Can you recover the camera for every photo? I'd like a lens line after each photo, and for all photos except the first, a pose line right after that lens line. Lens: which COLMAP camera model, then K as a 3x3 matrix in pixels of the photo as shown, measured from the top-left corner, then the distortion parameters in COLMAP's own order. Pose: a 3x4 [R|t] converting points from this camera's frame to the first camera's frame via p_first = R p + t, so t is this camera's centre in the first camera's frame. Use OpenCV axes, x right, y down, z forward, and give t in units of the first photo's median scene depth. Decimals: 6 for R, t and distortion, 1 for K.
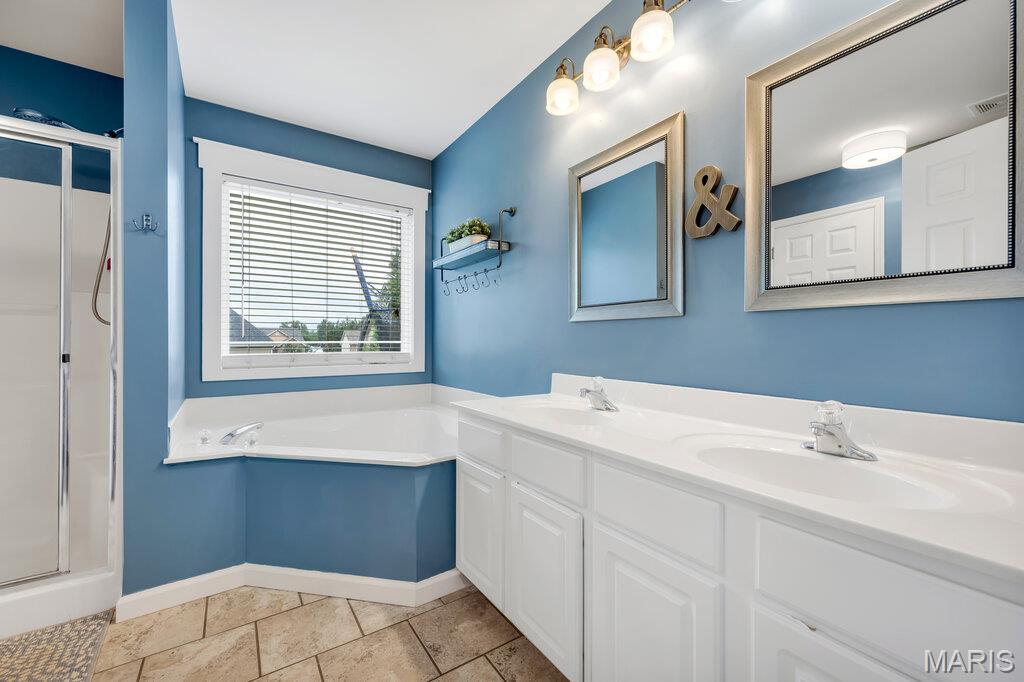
lens RADIAL K [[420.4, 0, 521.4], [0, 420.4, 334.4], [0, 0, 1]] dist [0.008420, -0.000247]
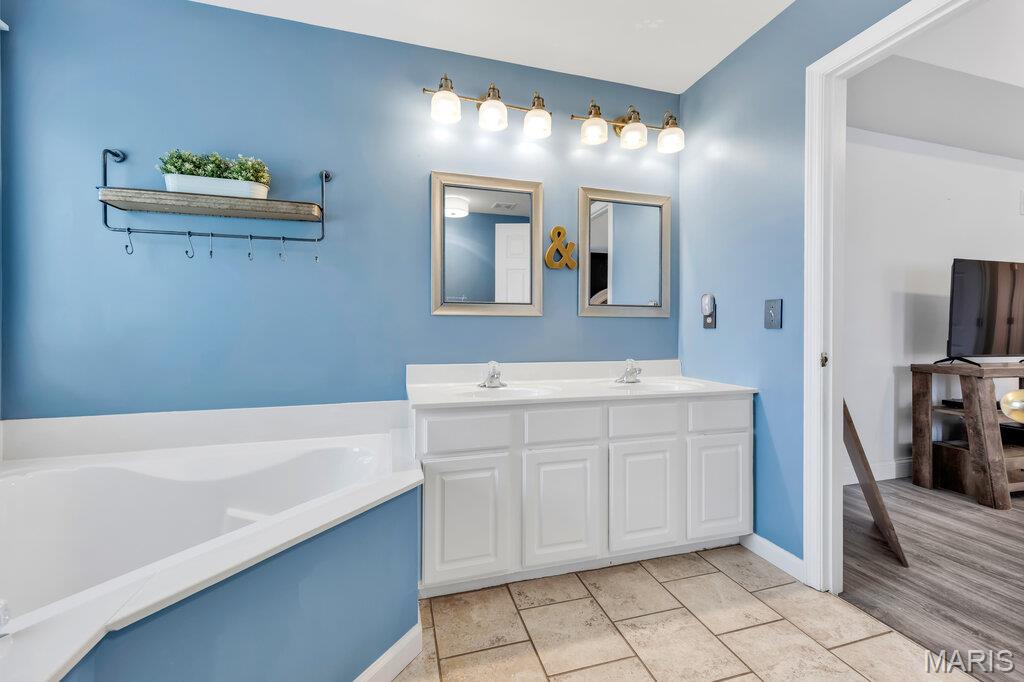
lens RADIAL K [[410.3, 0, 507.9], [0, 410.3, 334.1], [0, 0, 1]] dist [-0.000172, -0.000201]
pose [[0.309622, -0.000329, 0.950860, -0.649694], [-0.011414, 0.999927, 0.004063, 0.009481], [-0.950791, -0.012111, 0.309595, 0.396885]]
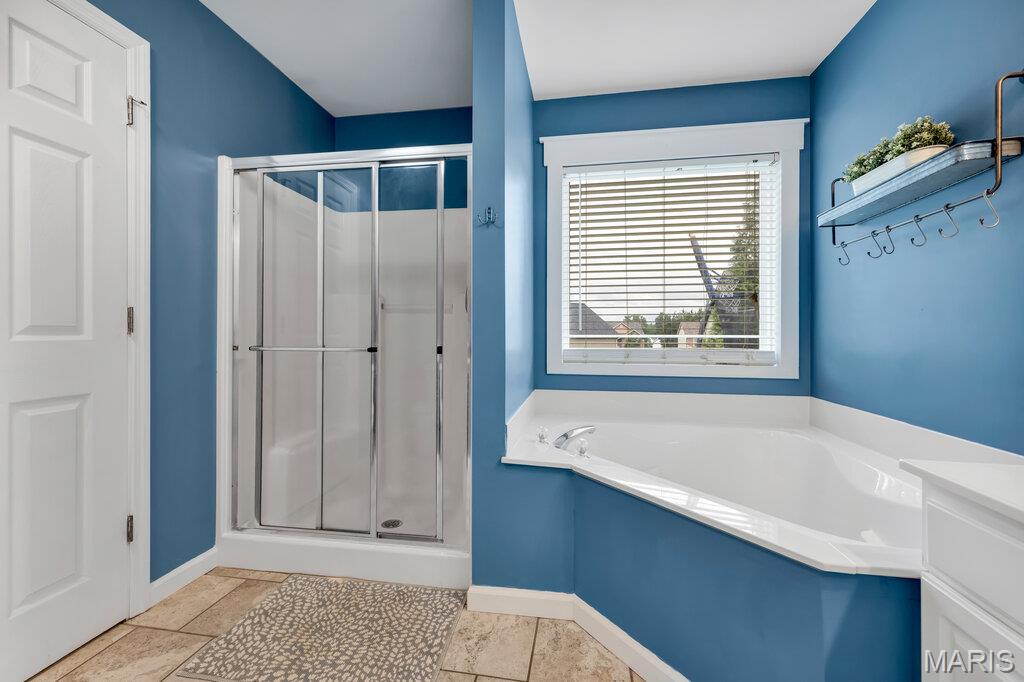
lens RADIAL K [[410.3, 0, 507.9], [0, 410.3, 334.1], [0, 0, 1]] dist [-0.000172, -0.000201]
pose [[0.699883, 0.005378, -0.714237, -0.103607], [0.008050, 0.999849, 0.015417, -0.001027], [0.714212, -0.016540, 0.699734, 0.222379]]
